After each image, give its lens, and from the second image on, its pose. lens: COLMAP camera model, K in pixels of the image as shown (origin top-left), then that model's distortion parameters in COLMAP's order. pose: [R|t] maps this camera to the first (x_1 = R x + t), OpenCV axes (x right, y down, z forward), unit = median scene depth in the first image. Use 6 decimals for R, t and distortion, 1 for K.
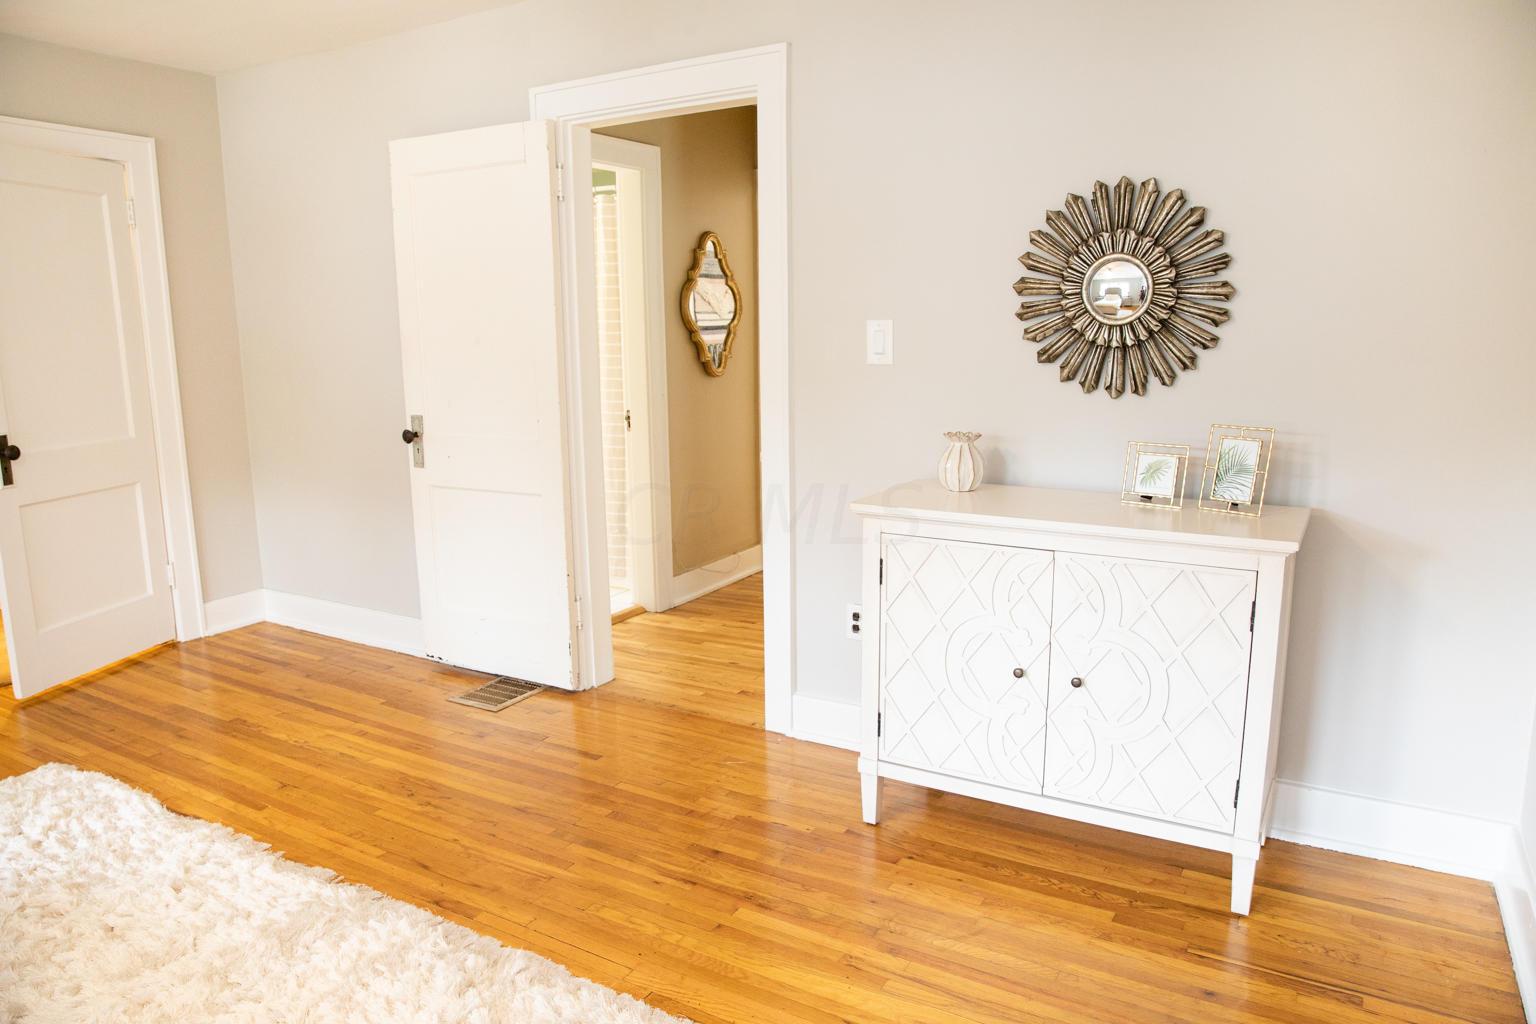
lens RADIAL K [[1041.5, 0, 768.9], [0, 1041.5, 508.1], [0, 0, 1]] dist [-0.108407, 0.084511]
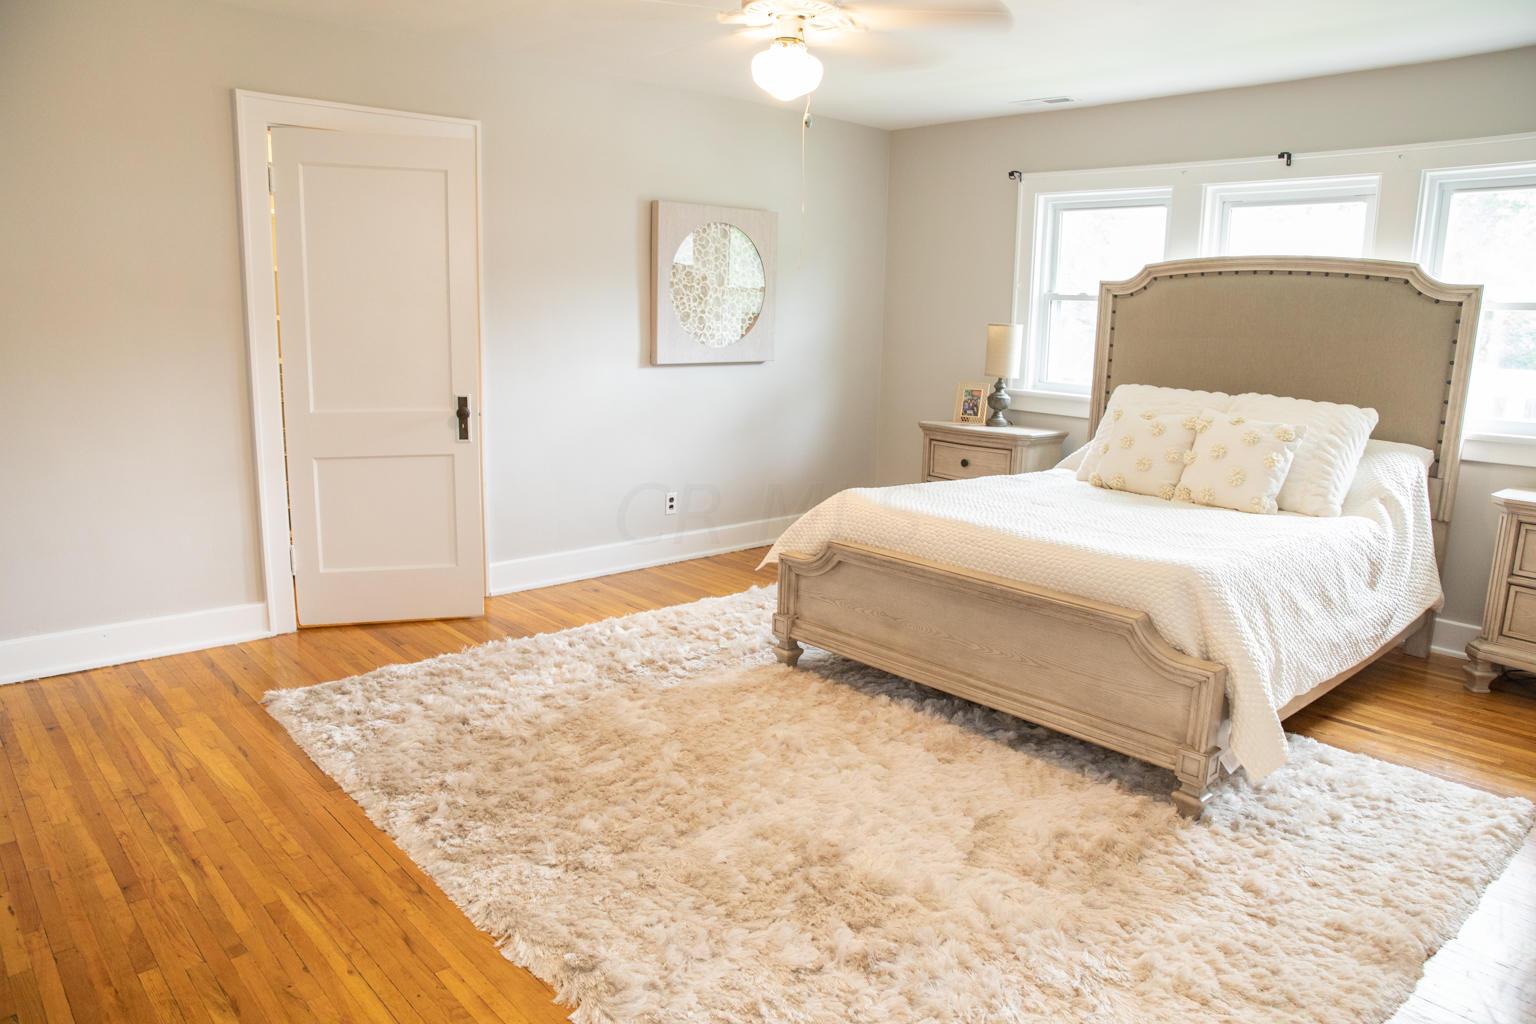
lens RADIAL K [[1041.5, 0, 768.9], [0, 1041.5, 508.1], [0, 0, 1]] dist [-0.108407, 0.084511]
pose [[-0.956419, -0.059646, 0.285841, -0.818602], [0.046859, 0.934876, 0.351868, -0.266412], [-0.288213, 0.349928, -0.891338, 1.484321]]
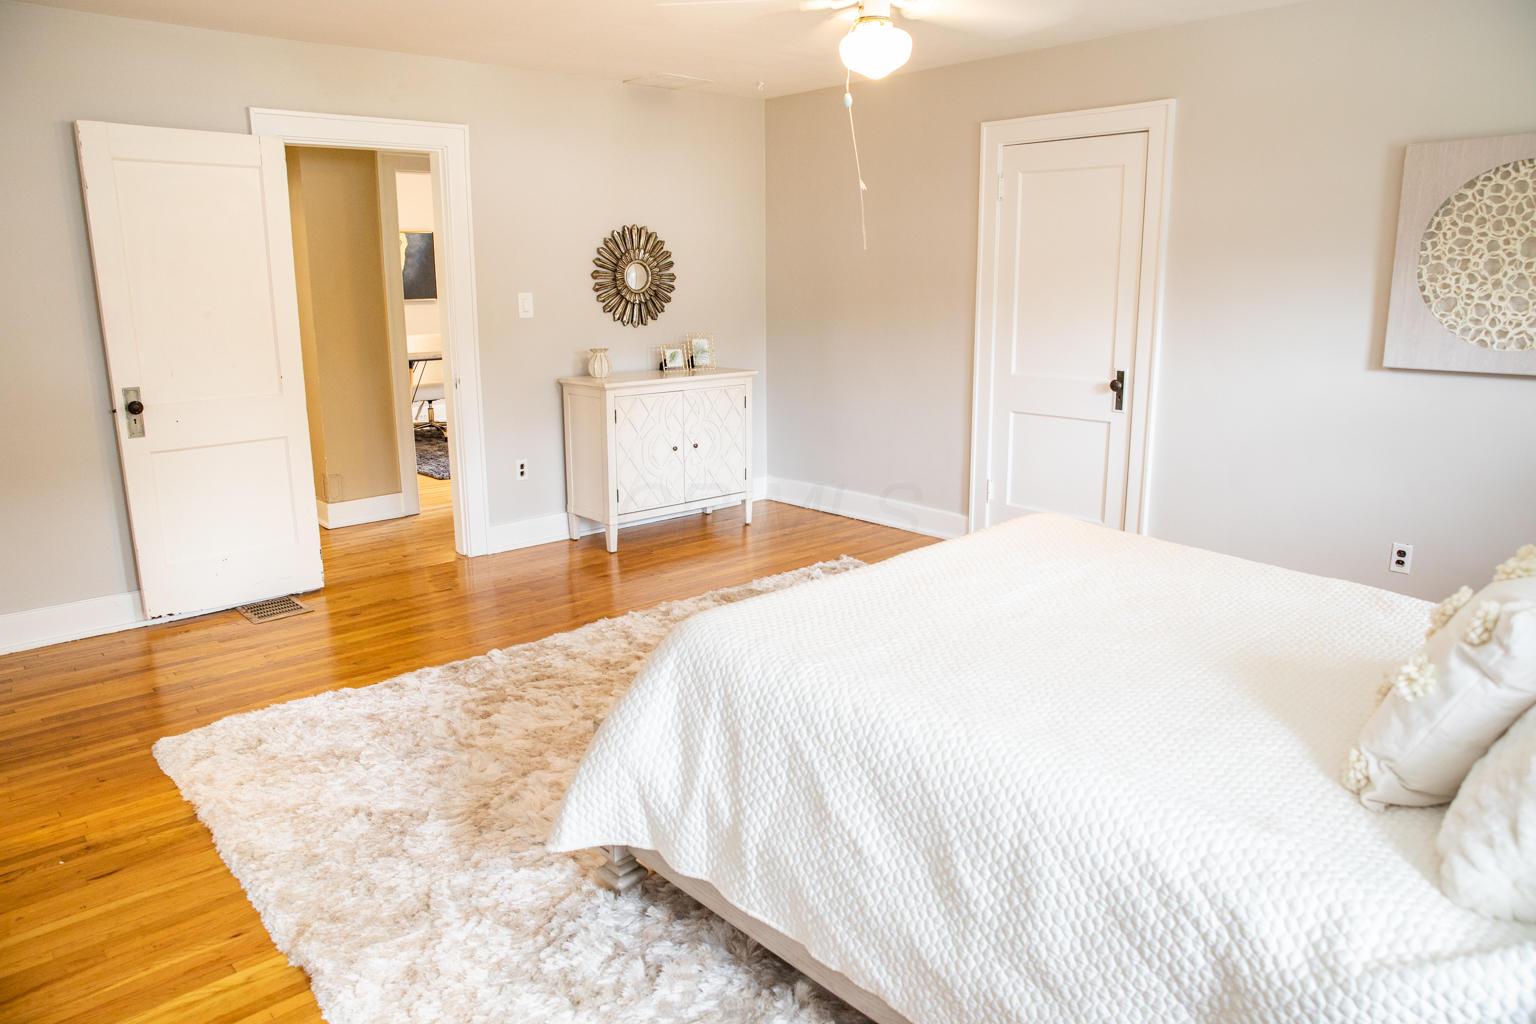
lens RADIAL K [[1041.5, 0, 768.9], [0, 1041.5, 508.1], [0, 0, 1]] dist [-0.108407, 0.084511]
pose [[0.287502, -0.196346, 0.937439, -1.671978], [0.175151, 0.973035, 0.150084, -0.015759], [-0.941629, 0.121043, 0.314139, 0.107099]]
